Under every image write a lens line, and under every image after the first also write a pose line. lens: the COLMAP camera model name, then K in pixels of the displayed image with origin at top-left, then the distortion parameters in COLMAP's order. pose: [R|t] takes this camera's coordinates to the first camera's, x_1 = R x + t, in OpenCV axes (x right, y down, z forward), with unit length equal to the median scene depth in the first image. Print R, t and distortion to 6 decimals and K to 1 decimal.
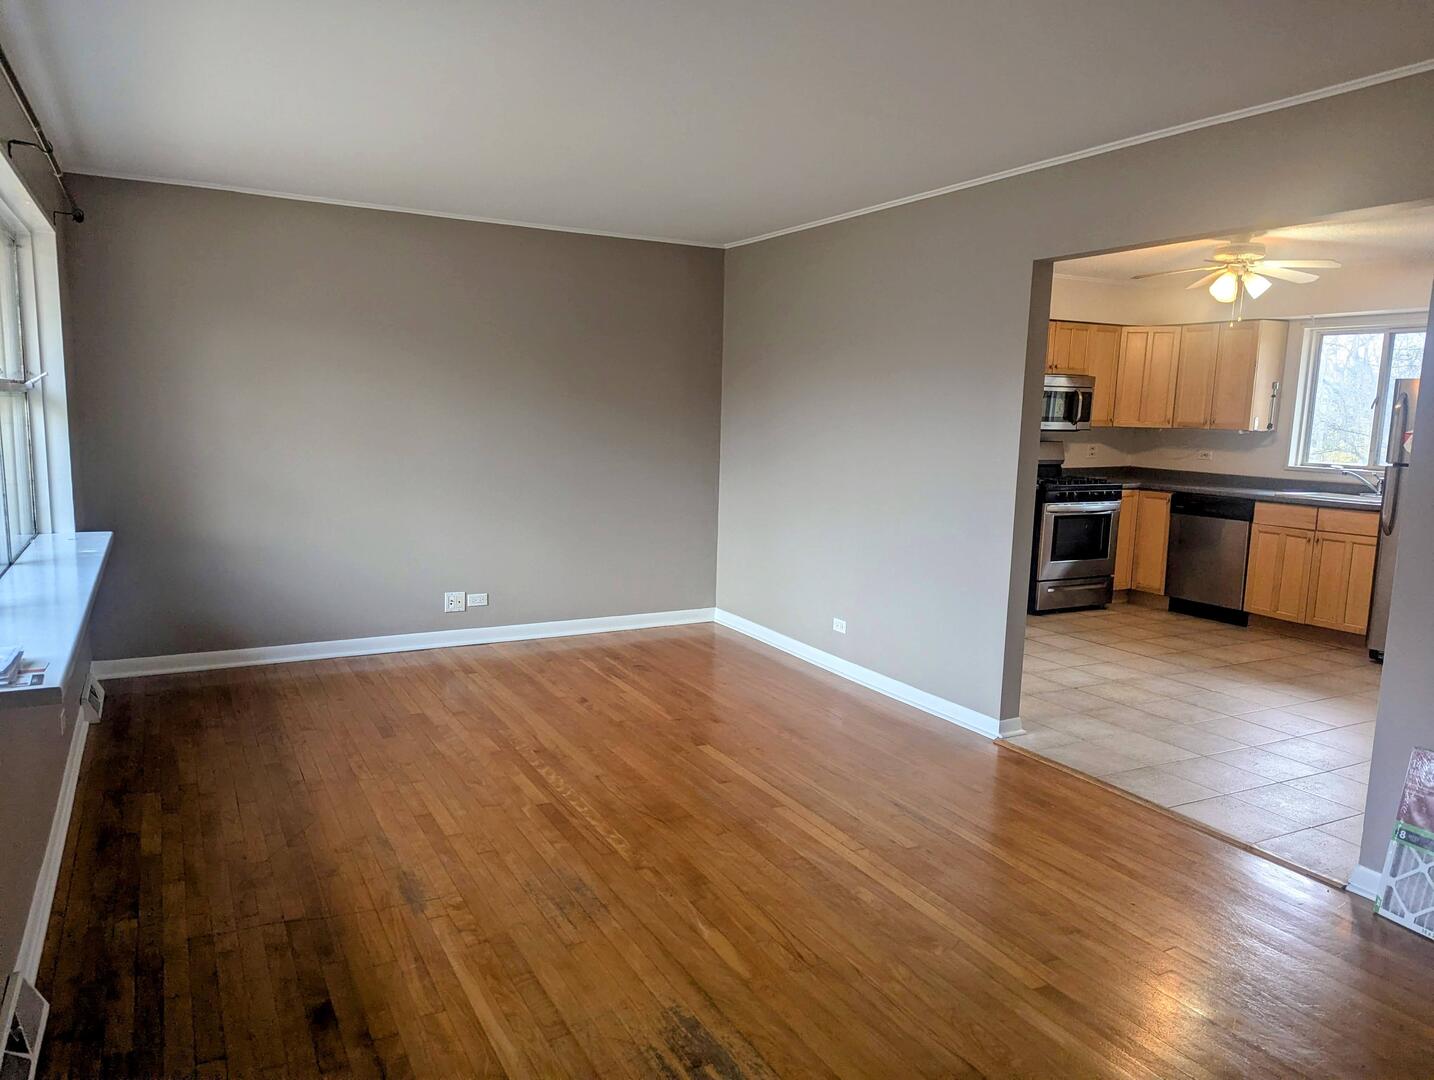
lens RADIAL K [[1012.1, 0, 710.7], [0, 1012.1, 552.1], [0, 0, 1]] dist [0.071863, -0.063323]
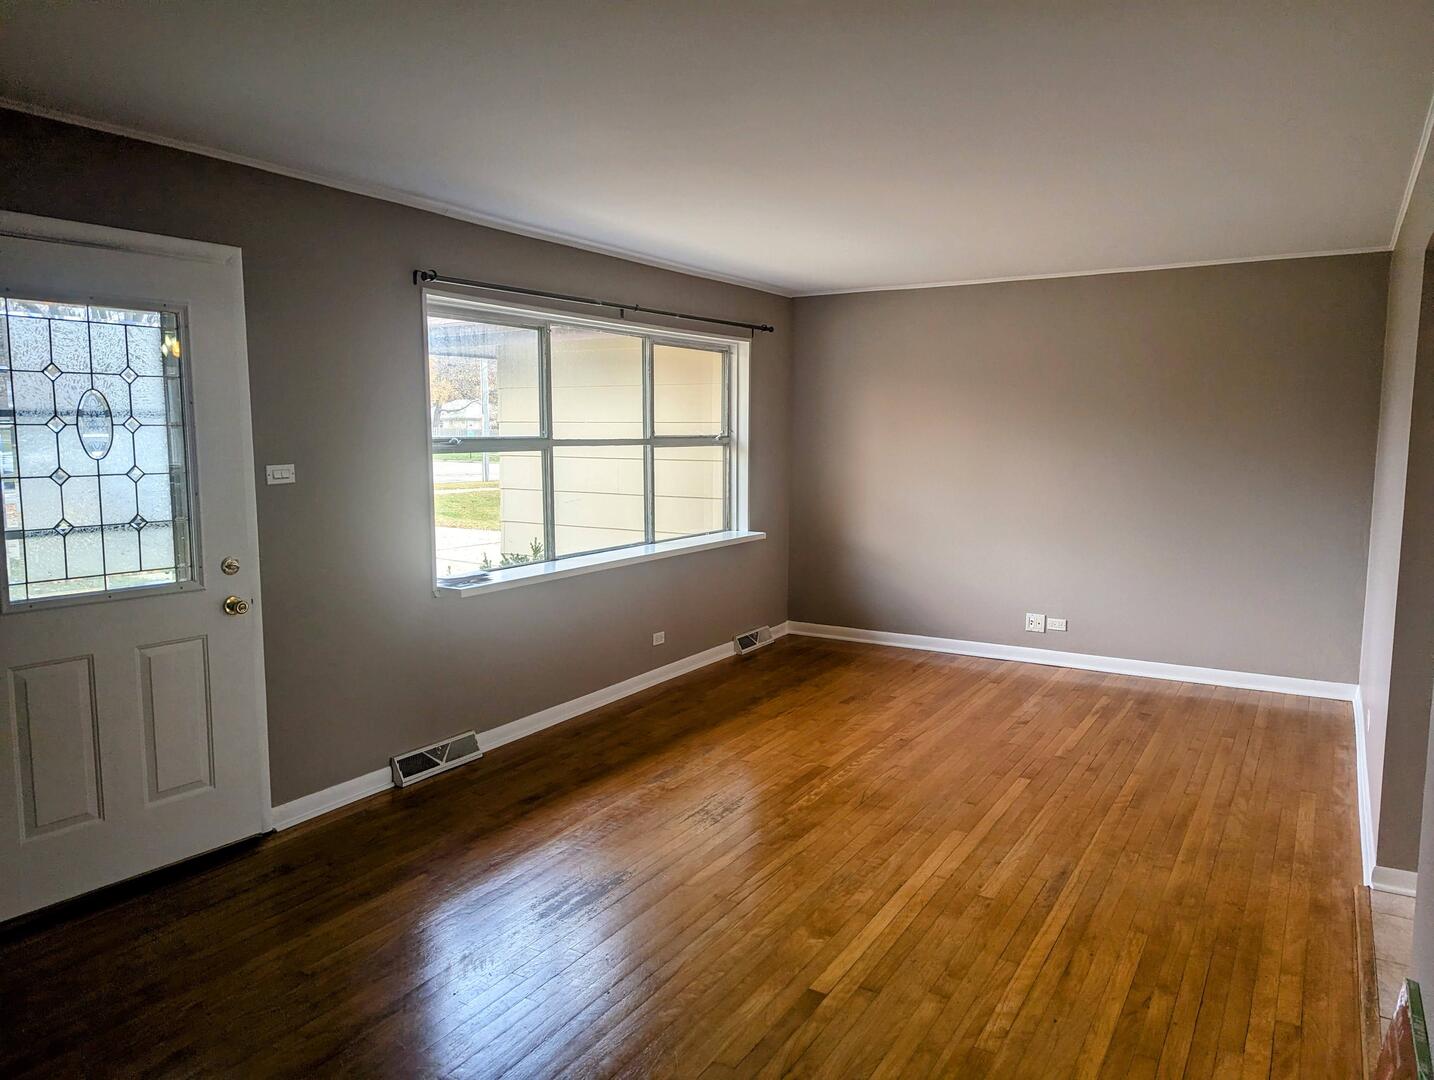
lens RADIAL K [[1012.1, 0, 716.7], [0, 1012.1, 526.9], [0, 0, 1]] dist [0.071863, -0.063323]
pose [[0.502115, 0.063730, -0.862450, 0.476950], [-0.109383, 0.993952, 0.009765, -0.024436], [0.857856, 0.089434, 0.506049, 0.131914]]
